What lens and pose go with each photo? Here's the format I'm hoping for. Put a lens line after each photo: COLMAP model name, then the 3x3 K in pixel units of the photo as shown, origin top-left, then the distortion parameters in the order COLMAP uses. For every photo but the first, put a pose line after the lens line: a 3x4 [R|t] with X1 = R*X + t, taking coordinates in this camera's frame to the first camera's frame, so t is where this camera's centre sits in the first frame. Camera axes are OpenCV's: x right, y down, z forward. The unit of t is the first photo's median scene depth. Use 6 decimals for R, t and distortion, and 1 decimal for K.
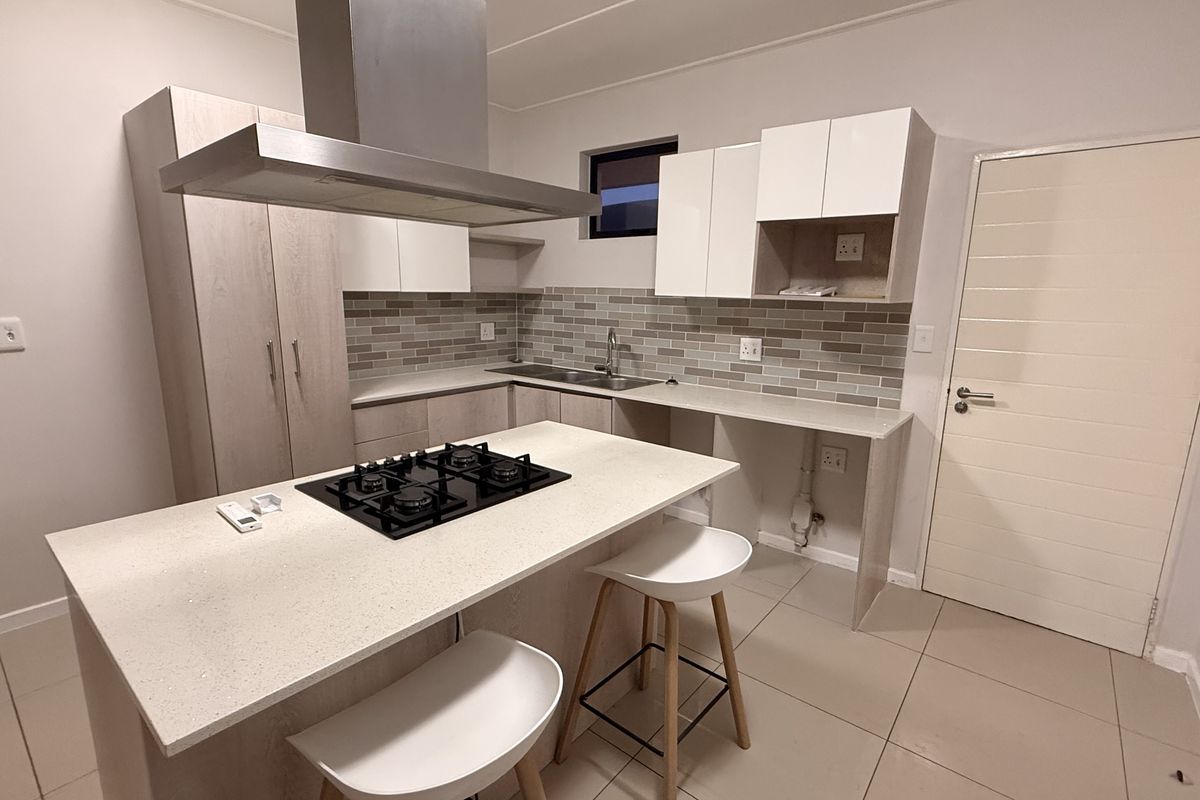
lens RADIAL K [[566.2, 0, 600.0], [0, 566.2, 400.0], [0, 0, 1]] dist [-0.000676, -0.000203]
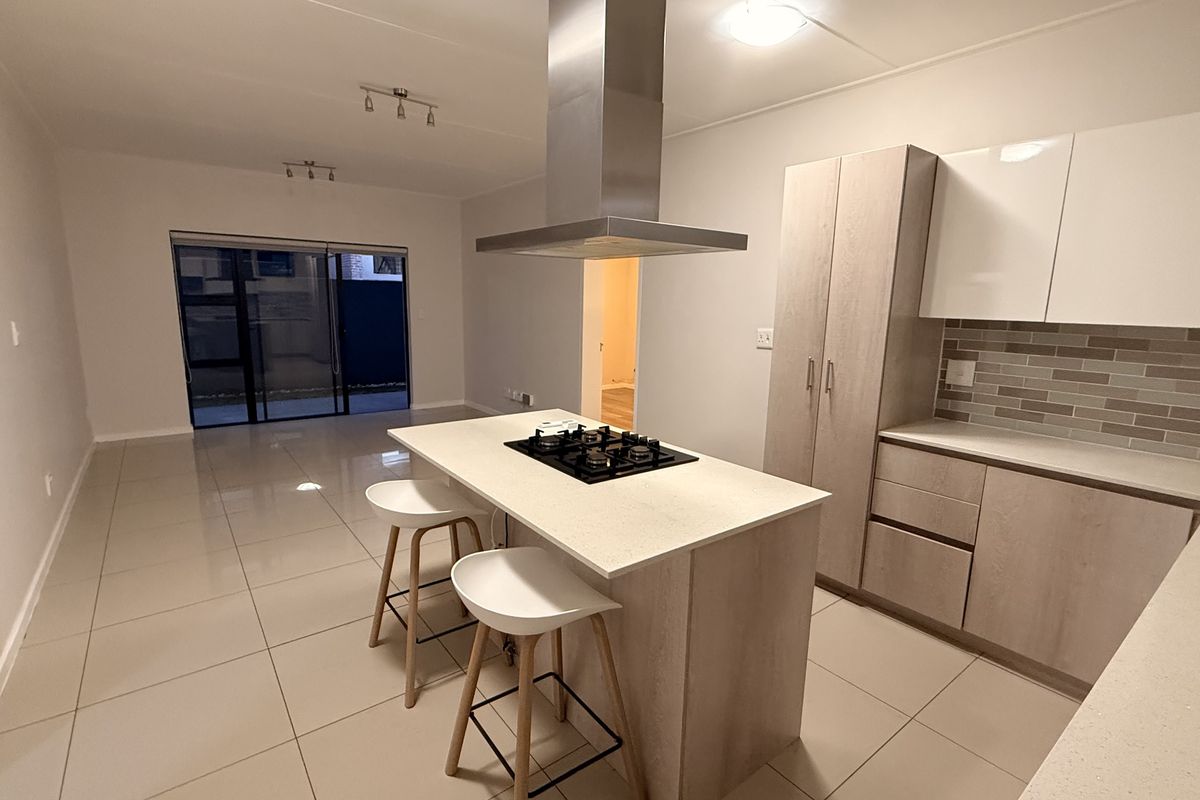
lens RADIAL K [[566.2, 0, 600.0], [0, 566.2, 400.0], [0, 0, 1]] dist [-0.000676, -0.000203]
pose [[-0.229500, 0.152203, -0.961335, 0.606195], [-0.210318, 0.956608, 0.201664, -0.150337], [0.950314, 0.248468, -0.187530, 0.759780]]
